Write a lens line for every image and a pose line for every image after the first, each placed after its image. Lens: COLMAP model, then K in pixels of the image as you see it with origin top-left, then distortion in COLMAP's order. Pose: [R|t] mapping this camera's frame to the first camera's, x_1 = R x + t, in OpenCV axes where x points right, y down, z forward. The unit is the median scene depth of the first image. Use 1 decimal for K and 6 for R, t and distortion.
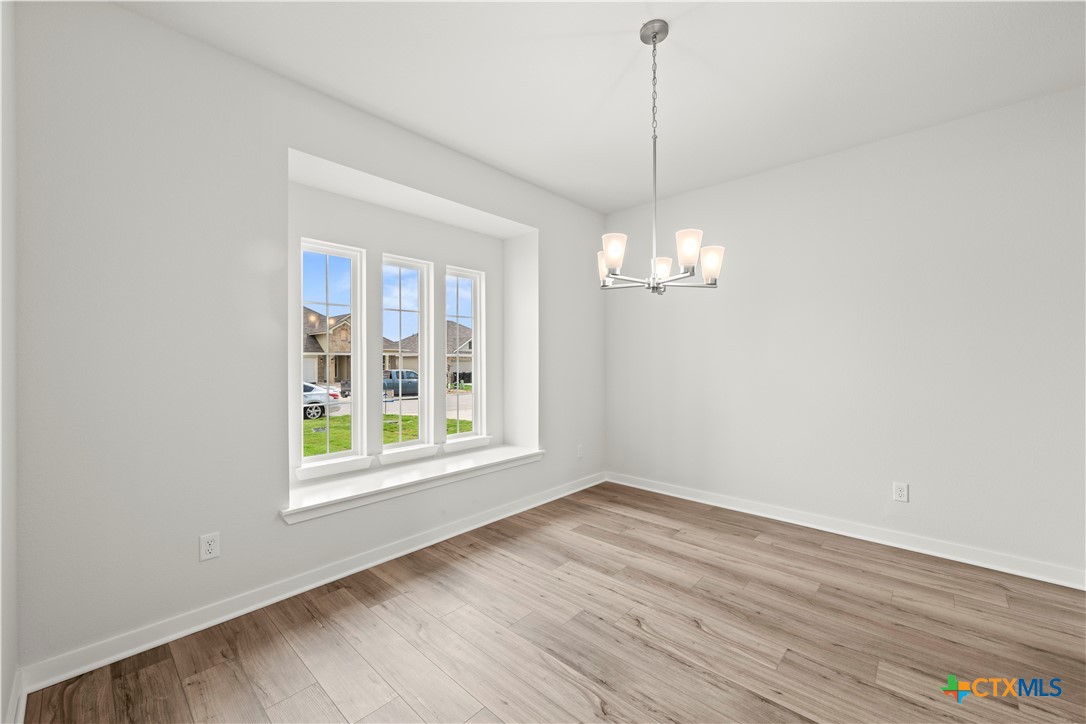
lens RADIAL K [[429.0, 0, 548.7], [0, 429.0, 366.5], [0, 0, 1]] dist [0.000679, 0.000001]
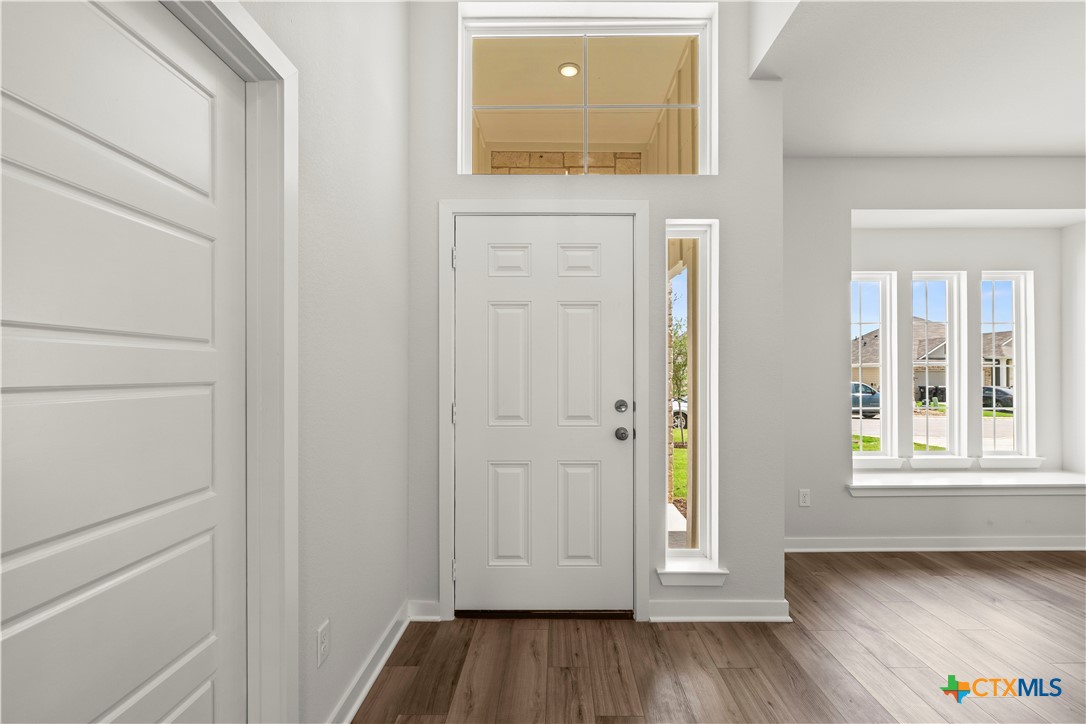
lens RADIAL K [[499.5, 0, 556.4], [0, 499.5, 375.0], [0, 0, 1]] dist [0.000744, -0.000150]
pose [[0.672239, 0.002201, -0.740331, -0.060215], [-0.006622, 0.999973, -0.003039, 0.004881], [0.740304, 0.006945, 0.672236, -0.504915]]
